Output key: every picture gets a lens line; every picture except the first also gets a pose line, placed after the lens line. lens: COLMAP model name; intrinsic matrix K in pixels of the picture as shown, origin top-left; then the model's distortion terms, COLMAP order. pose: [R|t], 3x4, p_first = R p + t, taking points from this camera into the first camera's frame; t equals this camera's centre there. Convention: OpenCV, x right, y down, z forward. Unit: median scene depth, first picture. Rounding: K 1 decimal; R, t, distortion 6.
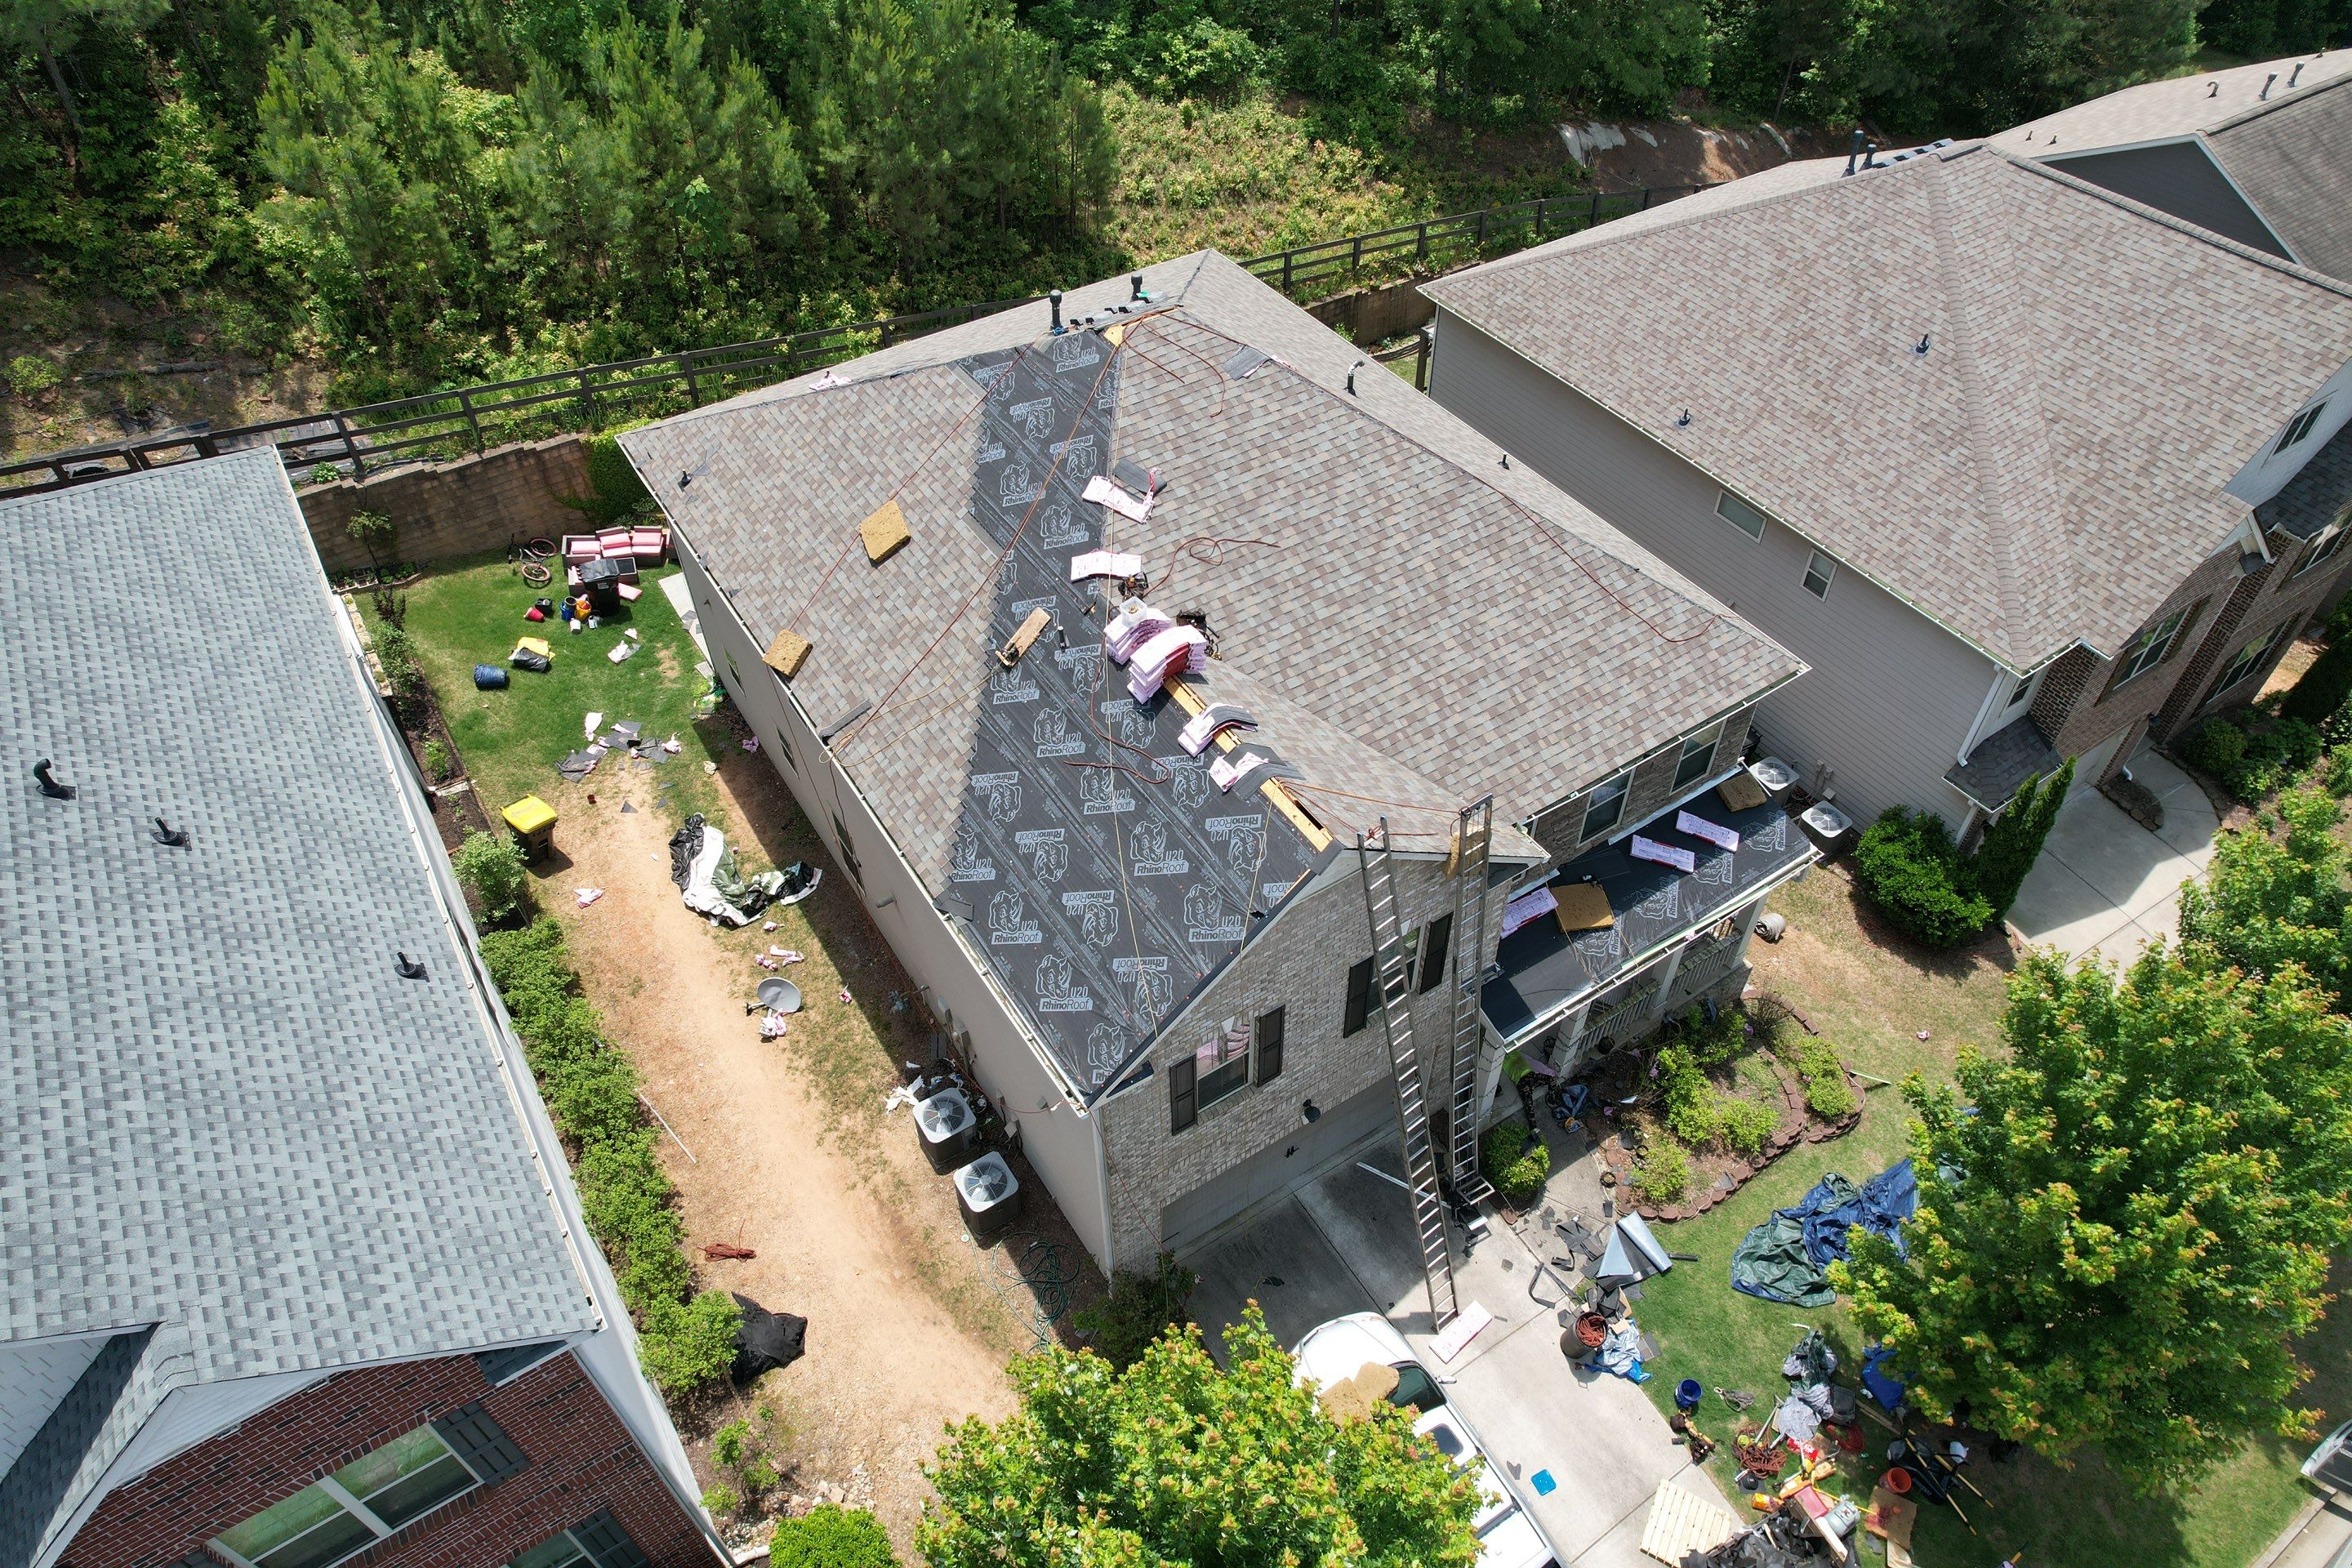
lens RADIAL K [[1502.6, 0, 1194.2], [0, 1502.6, 786.2], [0, 0, 1]] dist [-0.081335, 0.074106]
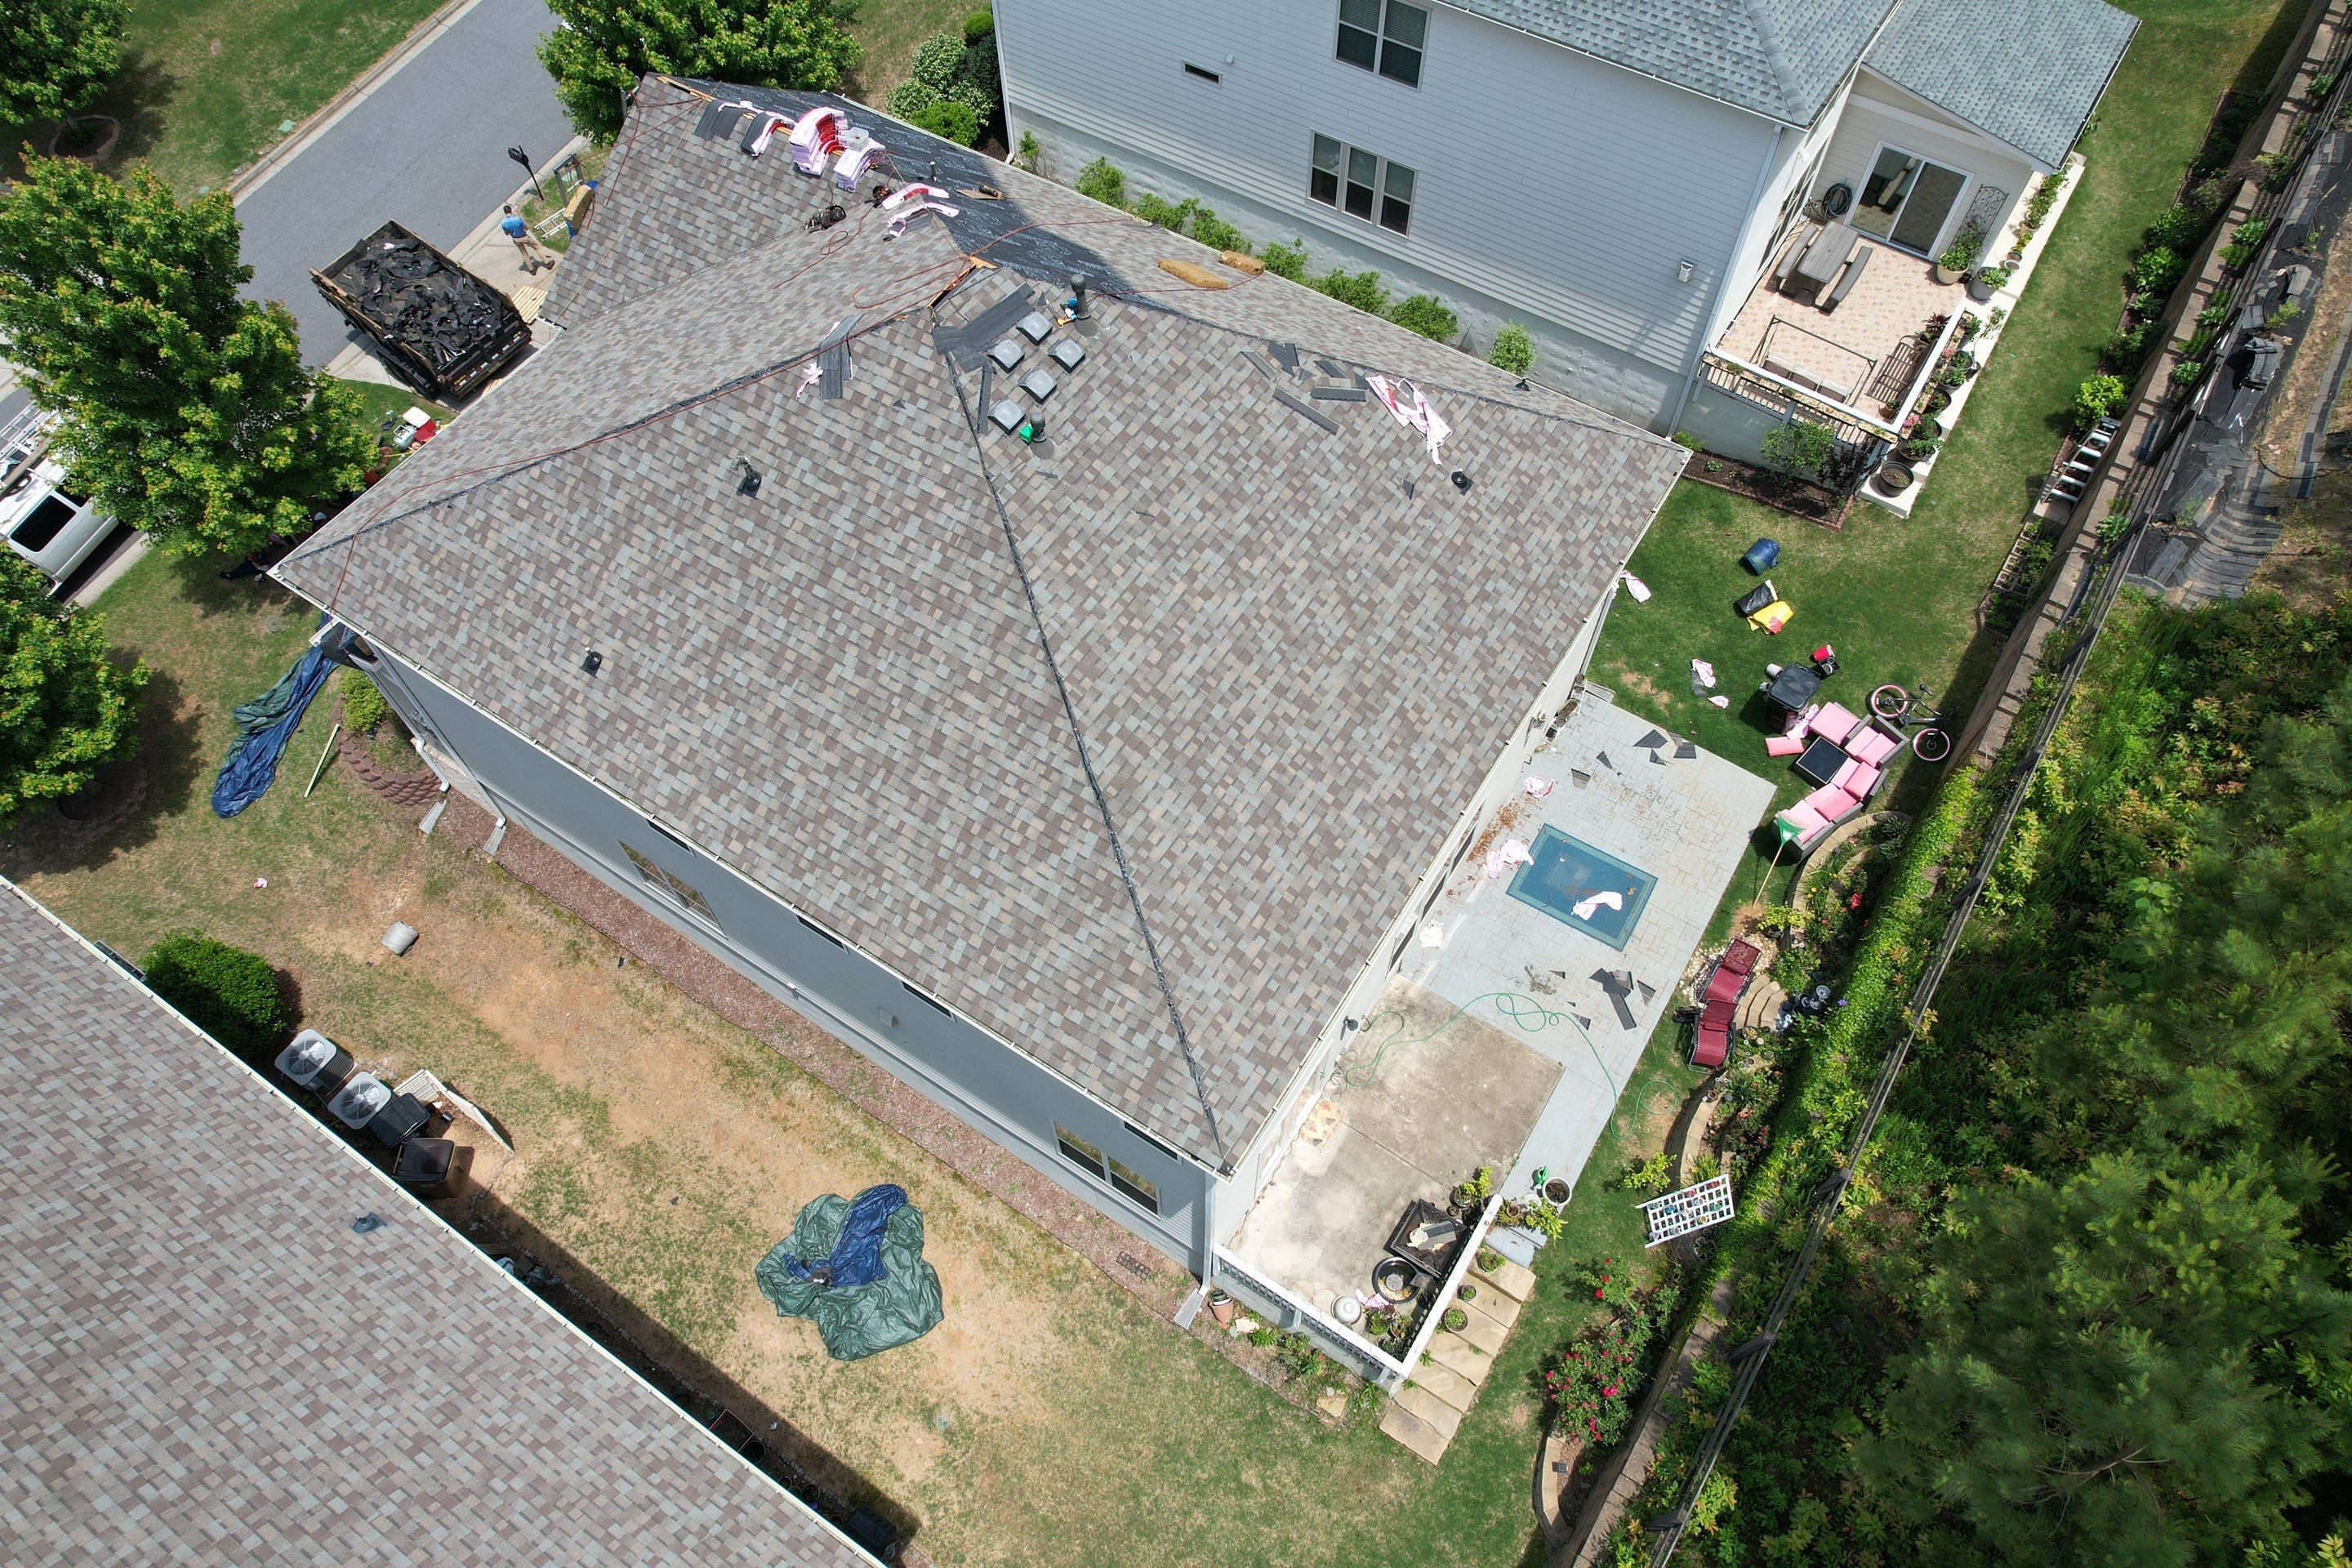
lens RADIAL K [[1502.6, 0, 1194.9], [0, 1502.6, 783.8], [0, 0, 1]] dist [-0.081335, 0.074106]
pose [[-0.912472, 0.352916, -0.206992, 0.119513], [-0.286670, -0.190512, 0.938896, -1.207496], [0.291917, 0.916054, 0.275007, 1.079283]]
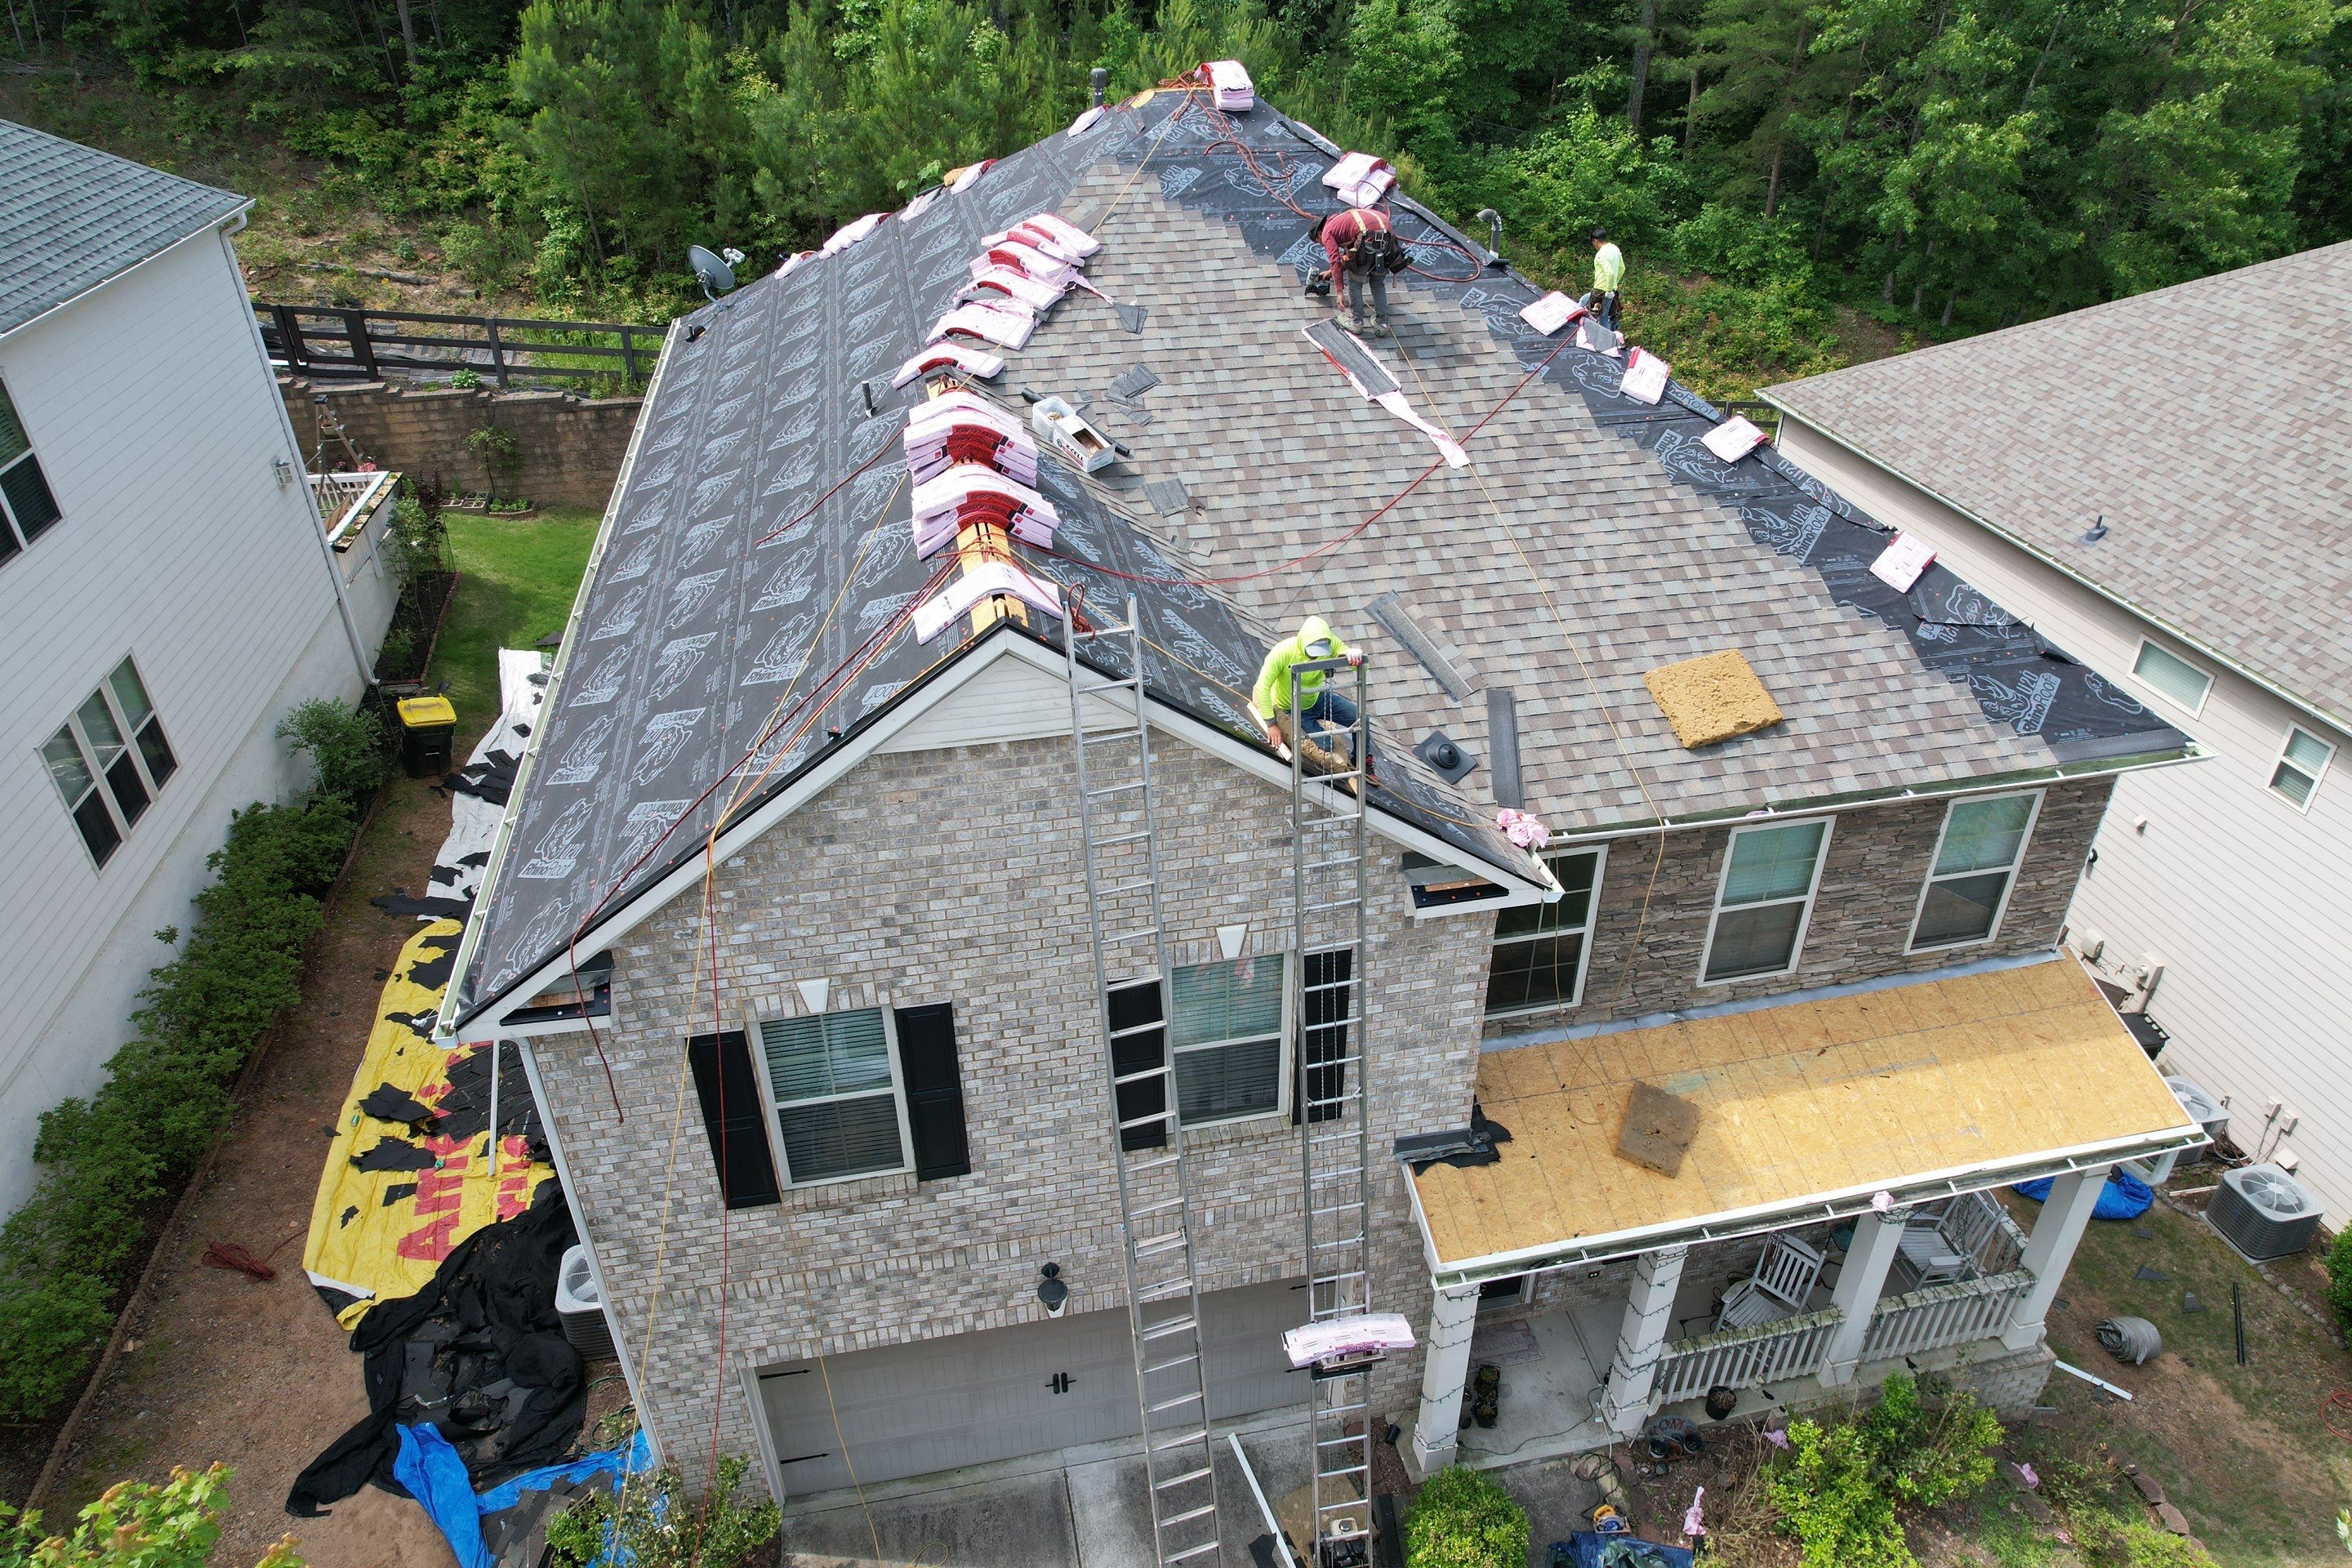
lens RADIAL K [[1502.6, 0, 1191.4], [0, 1502.6, 786.2], [0, 0, 1]] dist [-0.081335, 0.074106]
pose [[0.932214, 0.194874, -0.304960, 0.245959], [-0.262531, 0.944139, -0.199195, 0.135185], [0.249107, 0.265753, 0.931301, 0.445131]]
